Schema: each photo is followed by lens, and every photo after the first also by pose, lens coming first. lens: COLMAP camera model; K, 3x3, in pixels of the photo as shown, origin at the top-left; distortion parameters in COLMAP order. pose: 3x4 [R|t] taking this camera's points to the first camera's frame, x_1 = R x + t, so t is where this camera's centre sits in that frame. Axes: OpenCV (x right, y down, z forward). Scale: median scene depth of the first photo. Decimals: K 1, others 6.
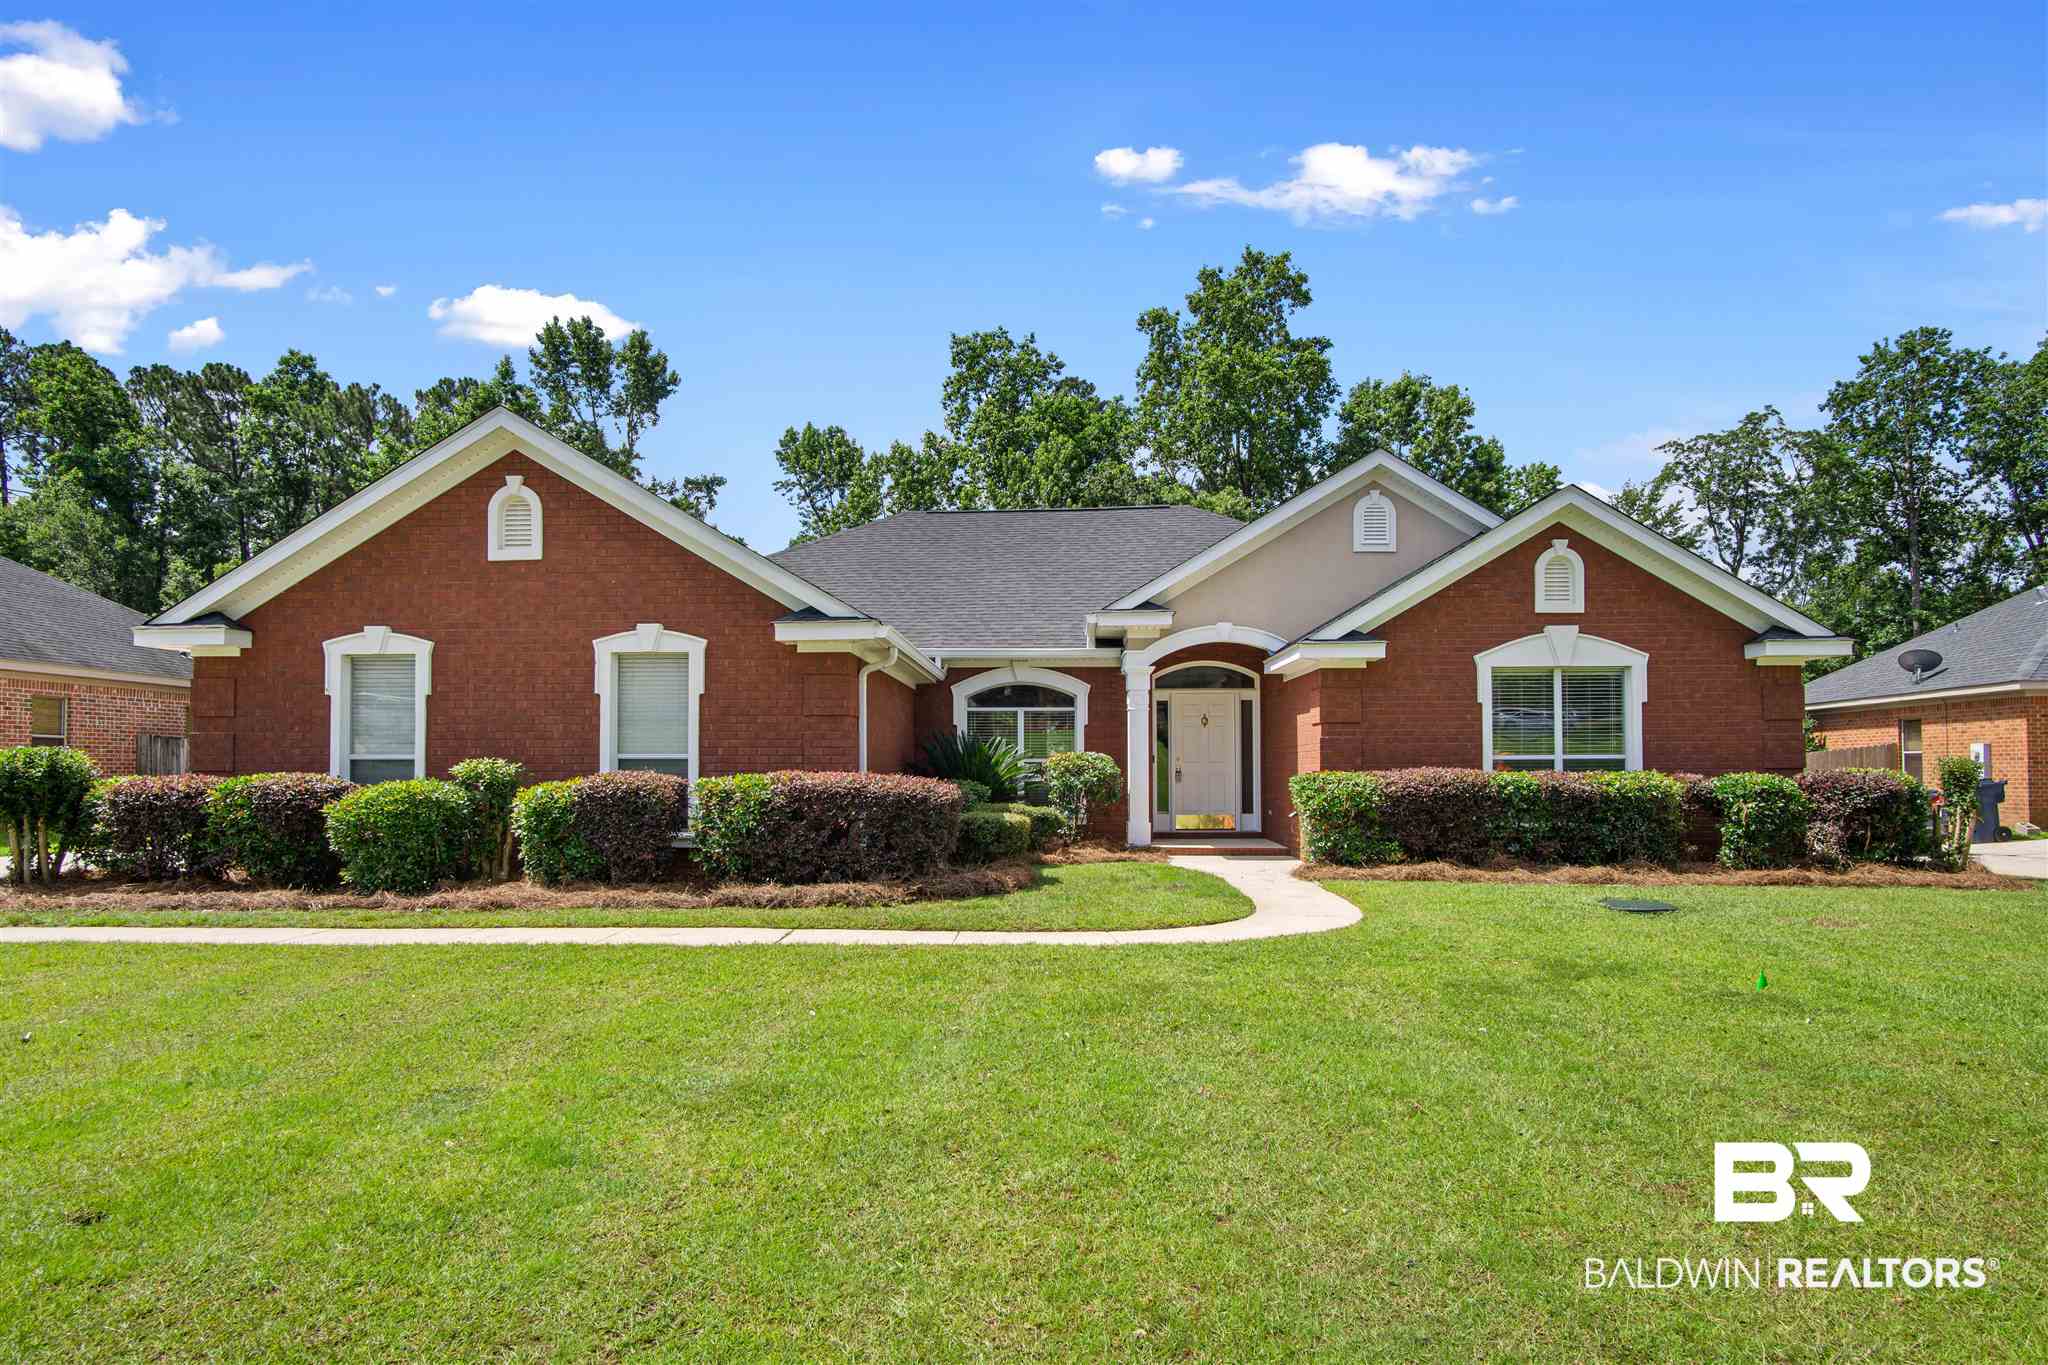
lens RADIAL K [[1118.0, 0, 1020.6], [0, 1118.0, 673.4], [0, 0, 1]] dist [-0.003099, 0.000084]
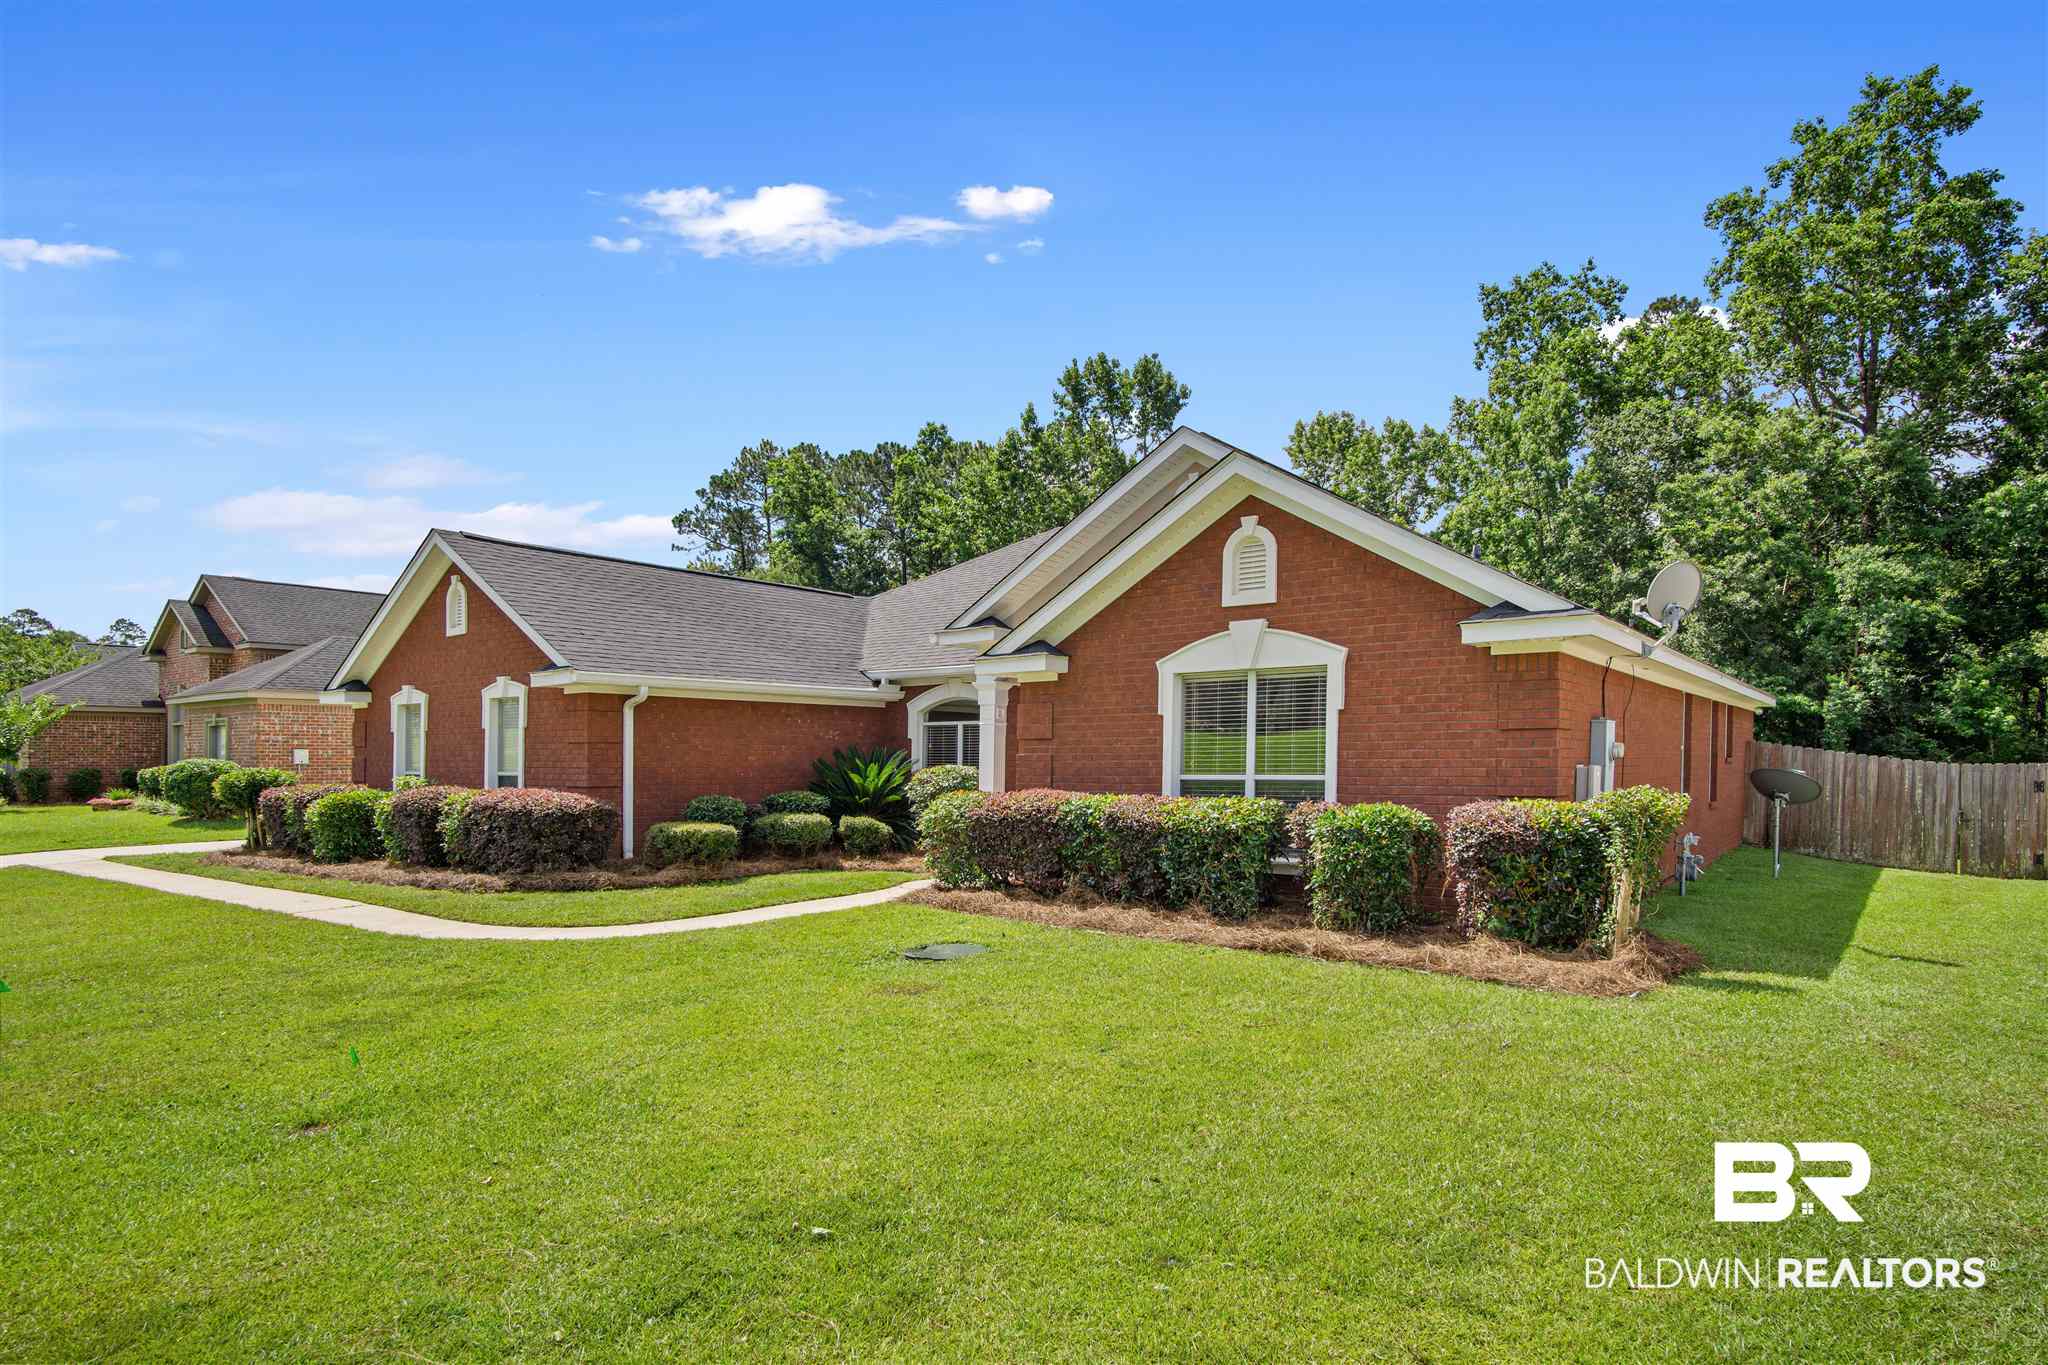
lens RADIAL K [[1118.0, 0, 1020.6], [0, 1118.0, 673.4], [0, 0, 1]] dist [-0.003099, 0.000084]
pose [[0.819309, -0.045511, -0.571542, 0.817210], [0.051063, 0.998675, -0.006325, -0.006378], [0.571073, -0.024003, 0.820548, 0.217098]]
